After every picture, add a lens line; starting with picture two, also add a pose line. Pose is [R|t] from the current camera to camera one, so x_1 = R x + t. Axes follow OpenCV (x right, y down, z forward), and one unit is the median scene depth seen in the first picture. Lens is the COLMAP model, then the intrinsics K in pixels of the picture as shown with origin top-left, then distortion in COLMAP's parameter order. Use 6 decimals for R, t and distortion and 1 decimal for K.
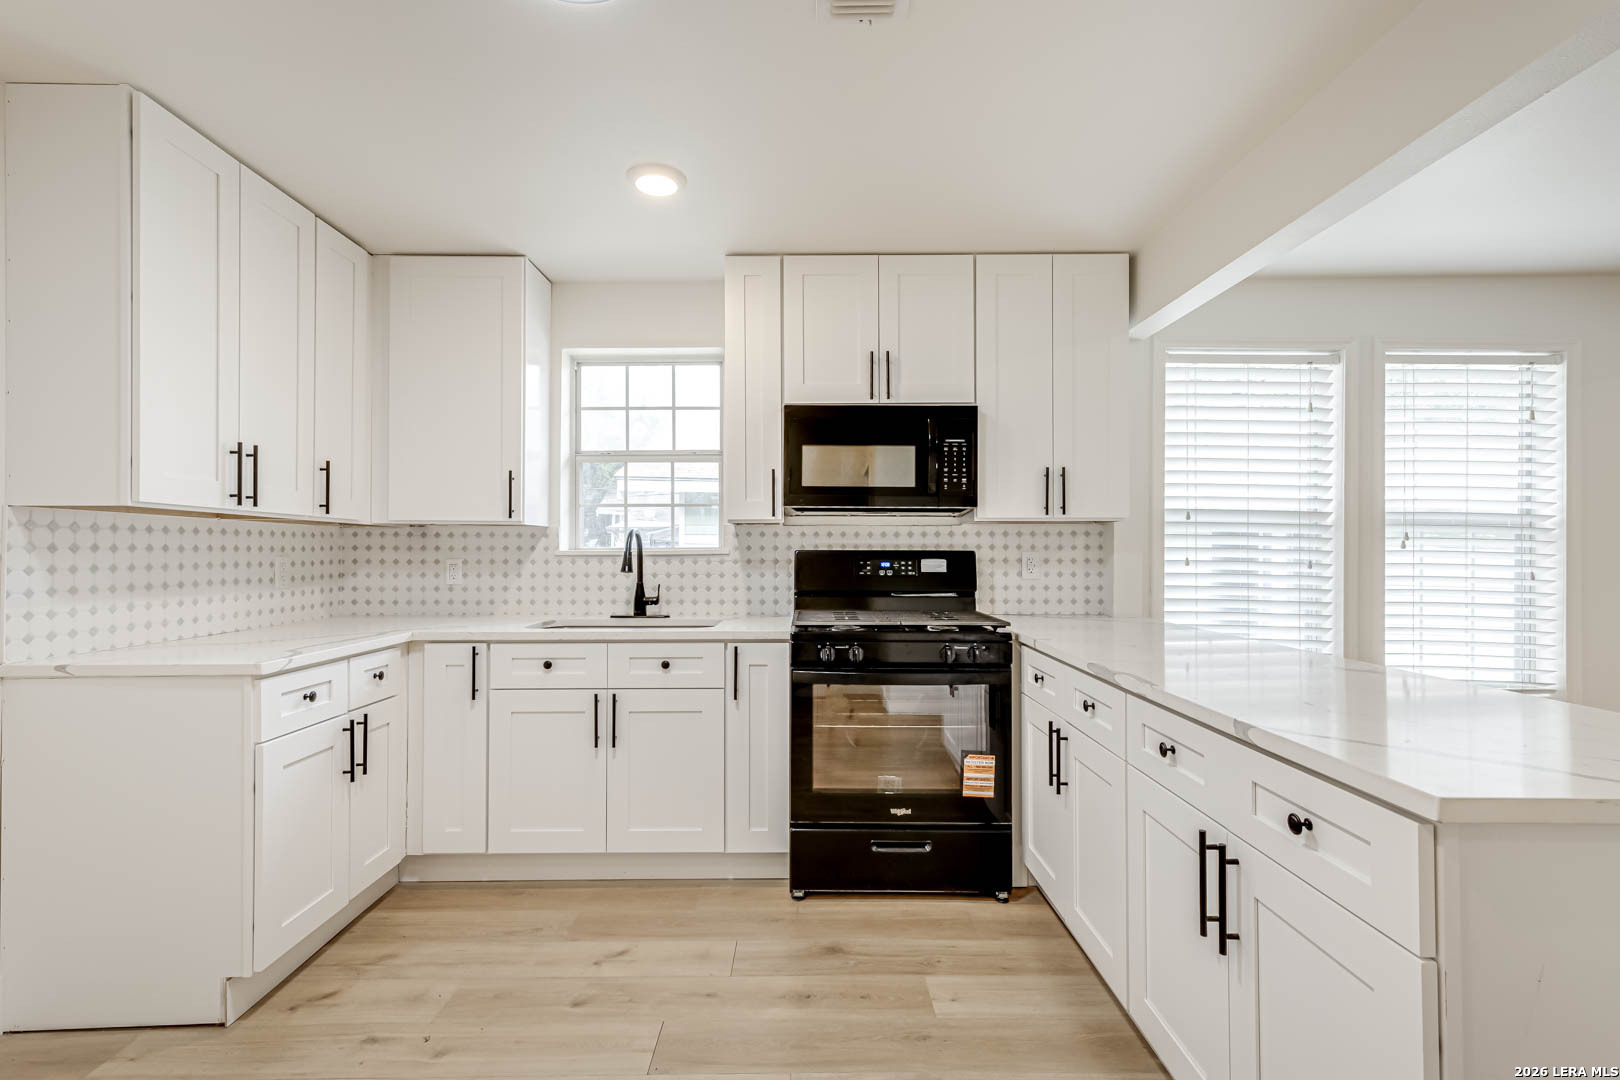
lens RADIAL K [[747.6, 0, 811.1], [0, 747.6, 549.5], [0, 0, 1]] dist [0.010411, 0.000698]
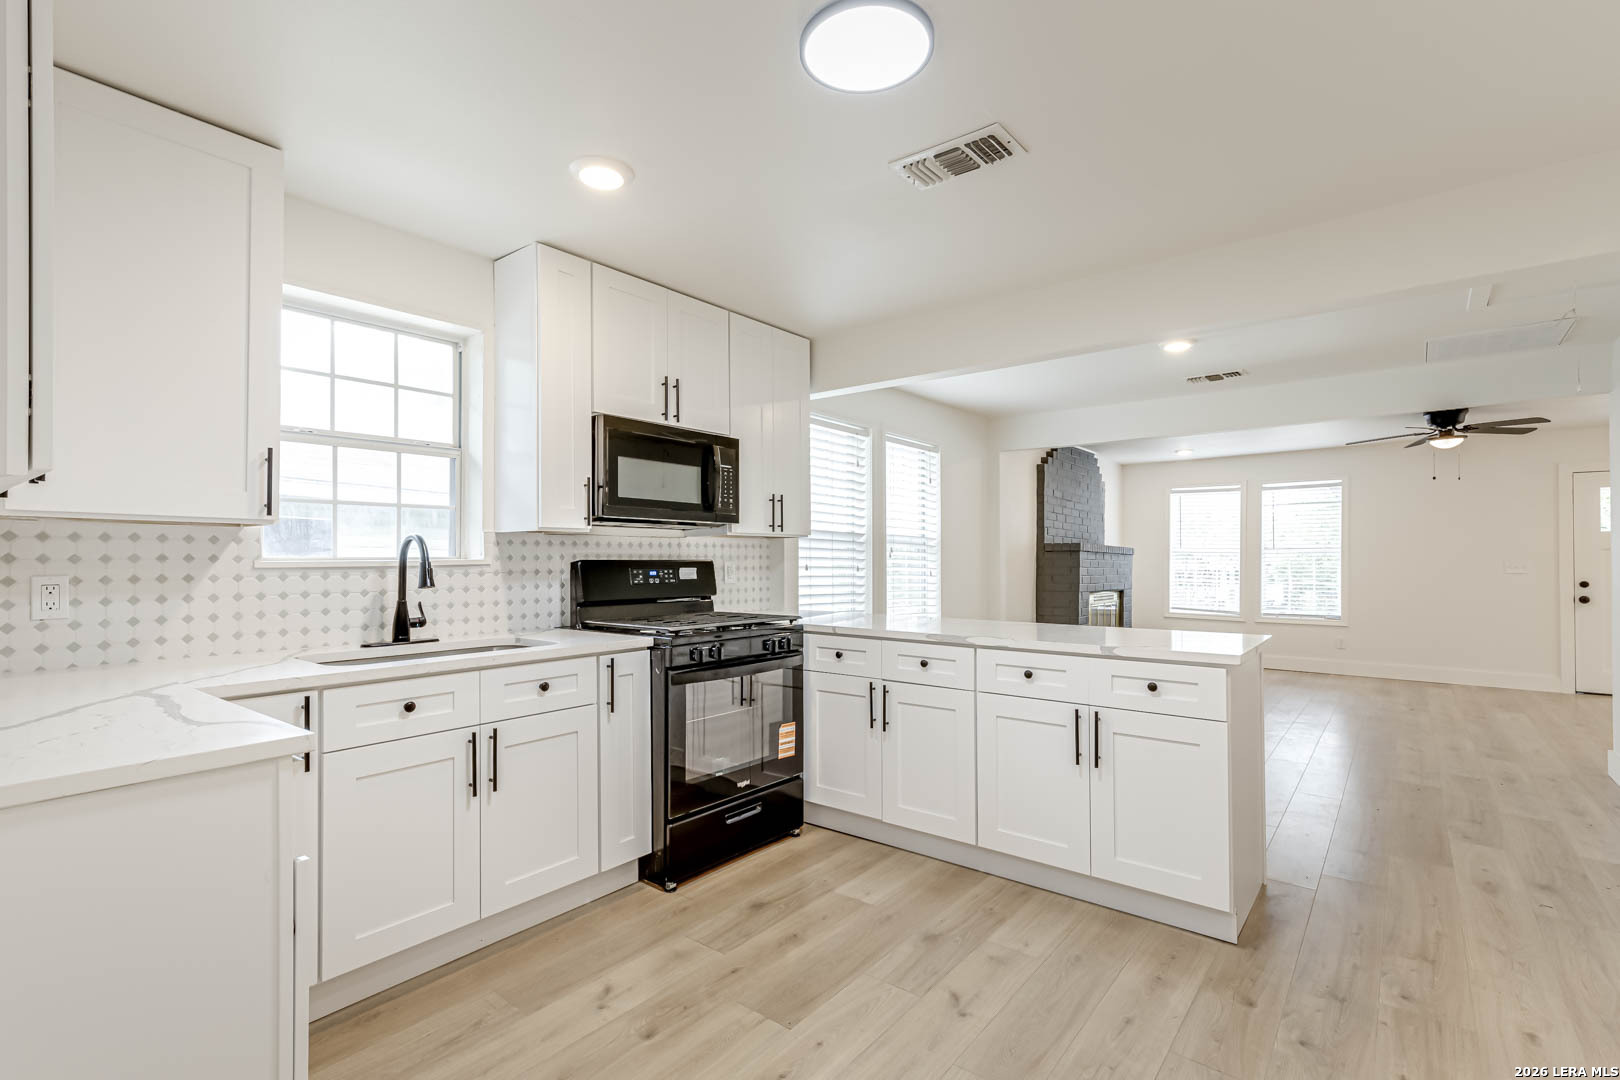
lens RADIAL K [[747.6, 0, 807.2], [0, 747.6, 550.6], [0, 0, 1]] dist [0.010411, 0.000698]
pose [[0.627462, 0.006650, 0.778619, -0.634803], [0.001576, 0.999951, -0.009810, -0.001358], [-0.778646, 0.007382, 0.627420, 0.162969]]
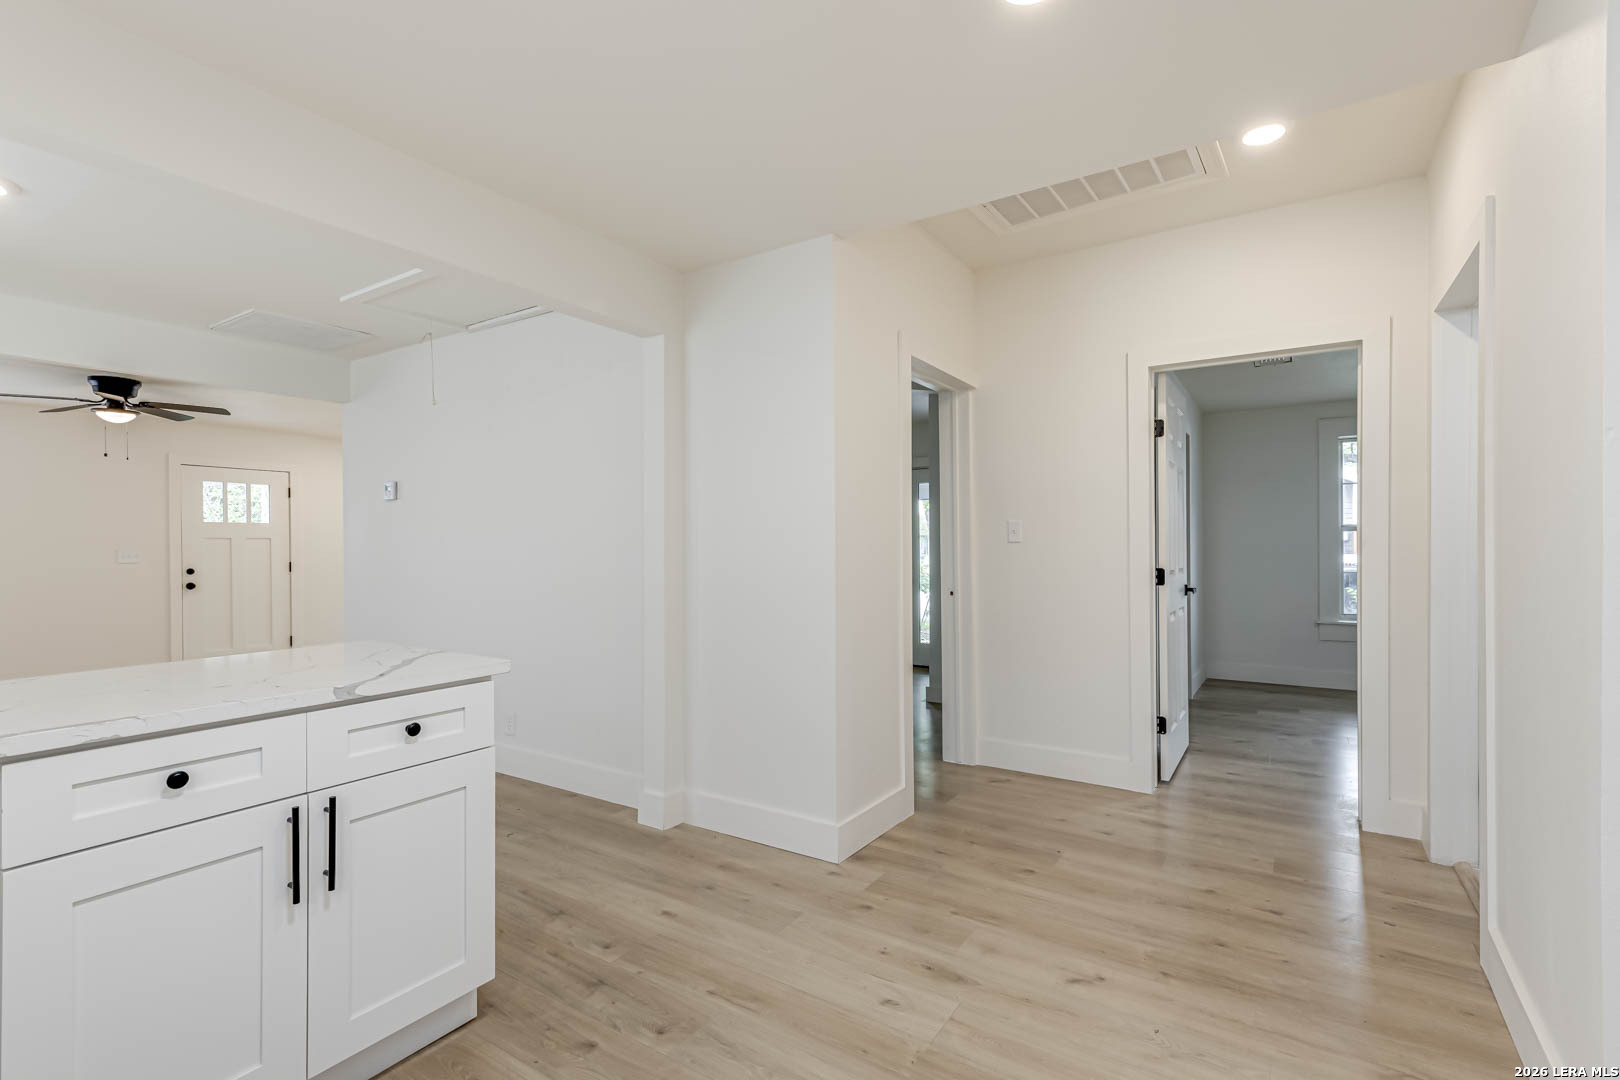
lens RADIAL K [[747.6, 0, 803.5], [0, 747.6, 550.1], [0, 0, 1]] dist [0.010411, 0.000698]
pose [[-0.830041, -0.001010, 0.557701, -0.323247], [0.005760, 0.999929, 0.010385, 0.000267], [-0.557673, 0.011832, -0.829977, 0.688808]]
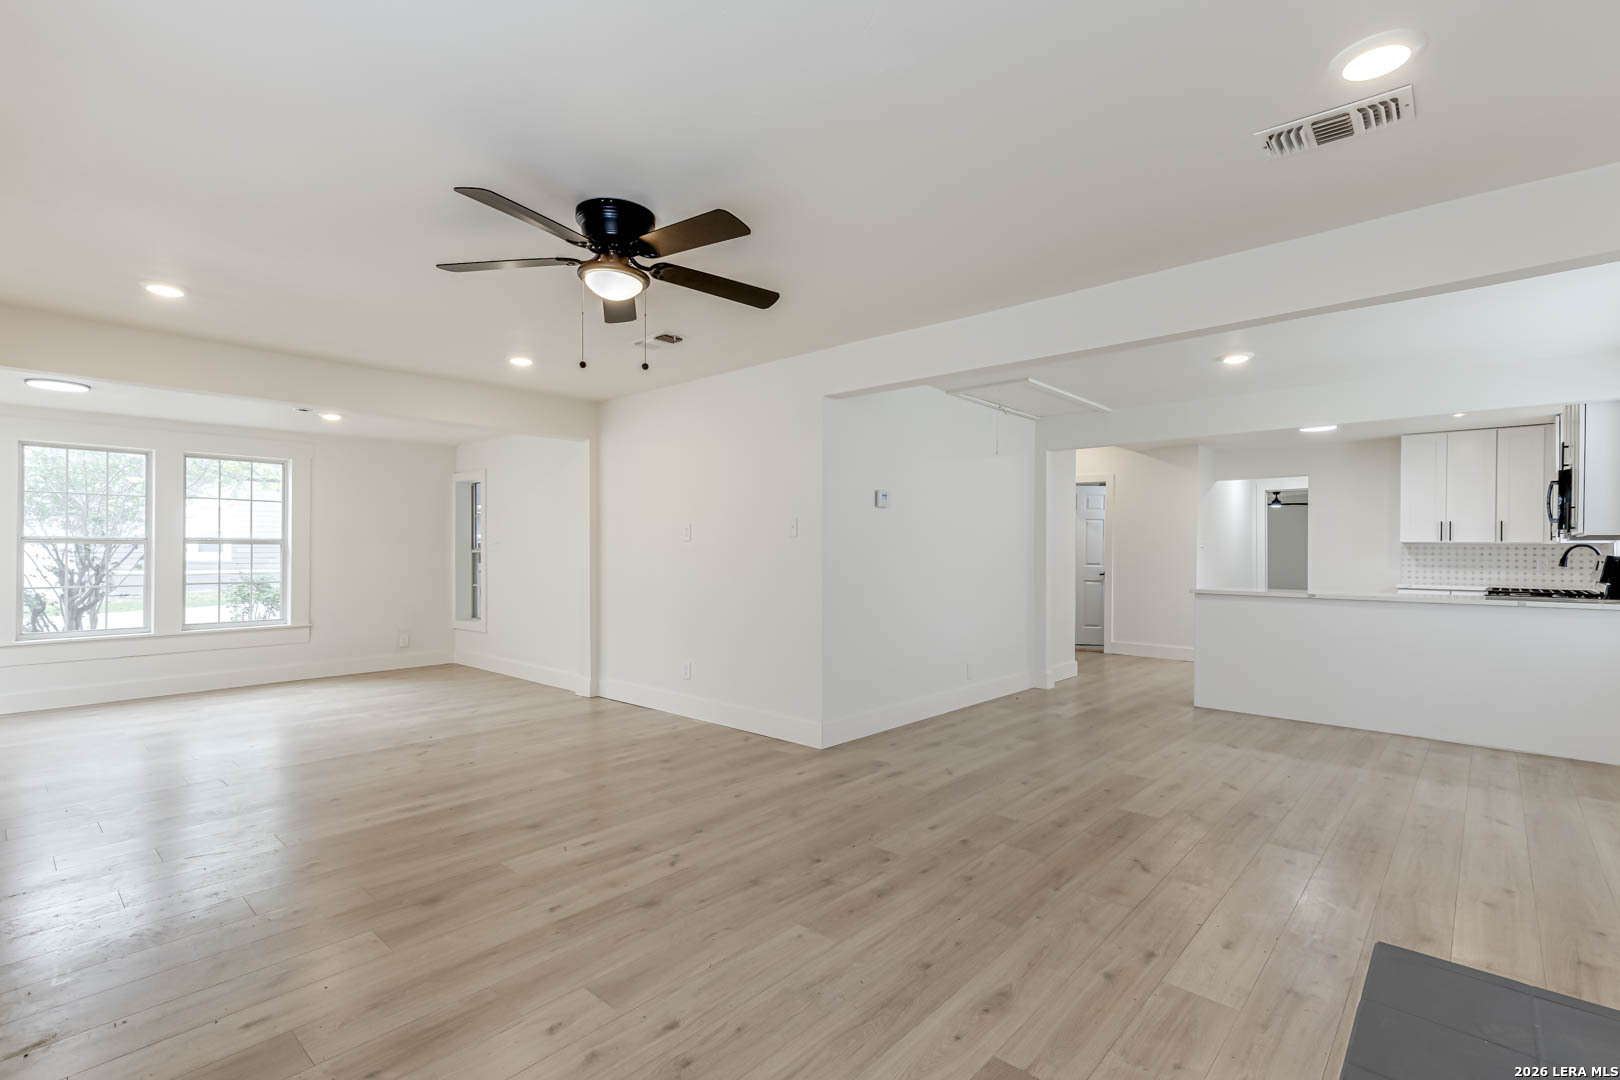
lens RADIAL K [[747.6, 0, 801.8], [0, 747.6, 553.6], [0, 0, 1]] dist [0.010411, 0.000698]
pose [[-0.679897, -0.004299, -0.733295, 2.632489], [-0.008031, 0.999966, 0.001584, 0.010510], [0.733264, 0.006966, -0.679909, 0.898084]]
